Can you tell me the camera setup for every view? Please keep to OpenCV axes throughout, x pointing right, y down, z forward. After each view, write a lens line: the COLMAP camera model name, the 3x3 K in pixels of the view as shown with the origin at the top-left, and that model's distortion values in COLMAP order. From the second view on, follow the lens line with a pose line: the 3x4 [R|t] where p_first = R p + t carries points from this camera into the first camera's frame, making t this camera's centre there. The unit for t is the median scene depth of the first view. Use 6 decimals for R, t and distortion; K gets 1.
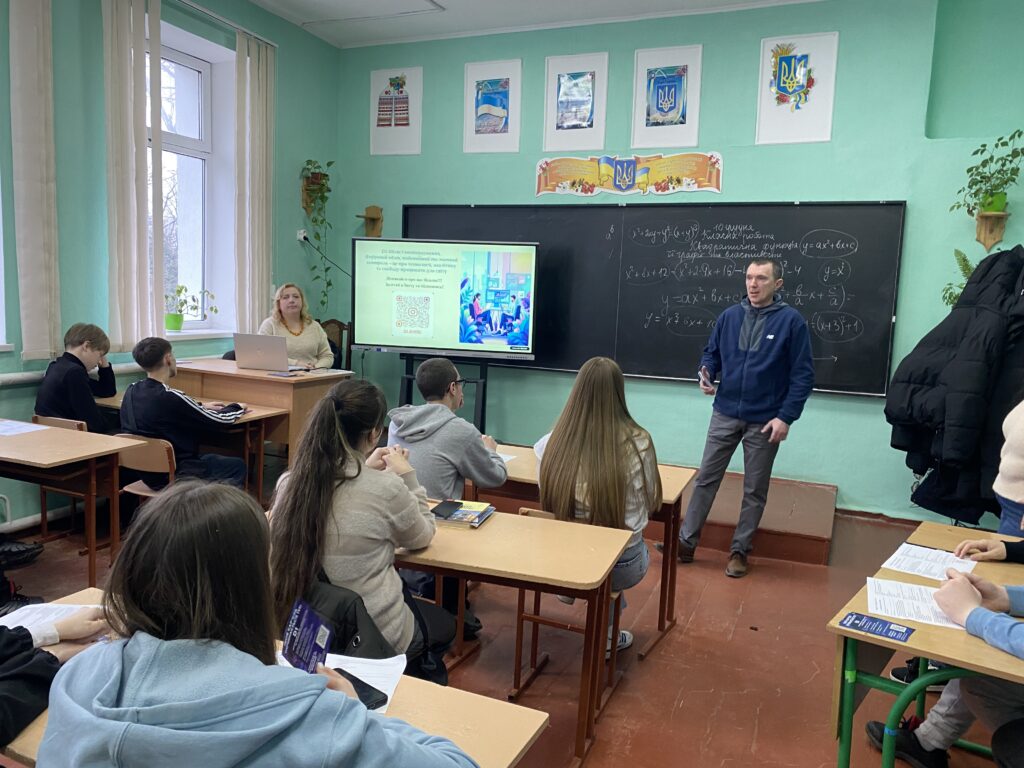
lens RADIAL K [[800.7, 0, 509.1], [0, 800.7, 384.3], [0, 0, 1]] dist [-0.004058, 0.006224]
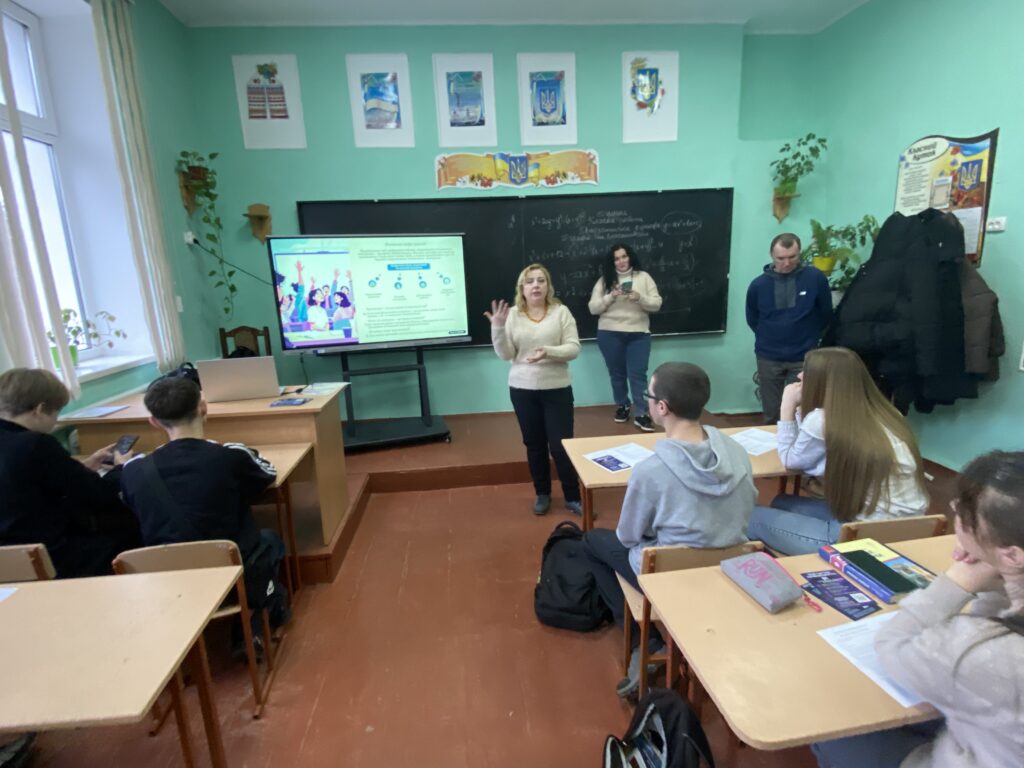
lens RADIAL K [[528.0, 0, 506.3], [0, 528.0, 383.0], [0, 0, 1]] dist [0.012907, -0.008568]
pose [[0.878183, -0.171645, 0.446468, -0.262231], [0.129346, 0.983839, 0.123819, -0.057135], [-0.460505, -0.050986, 0.886192, 0.321444]]
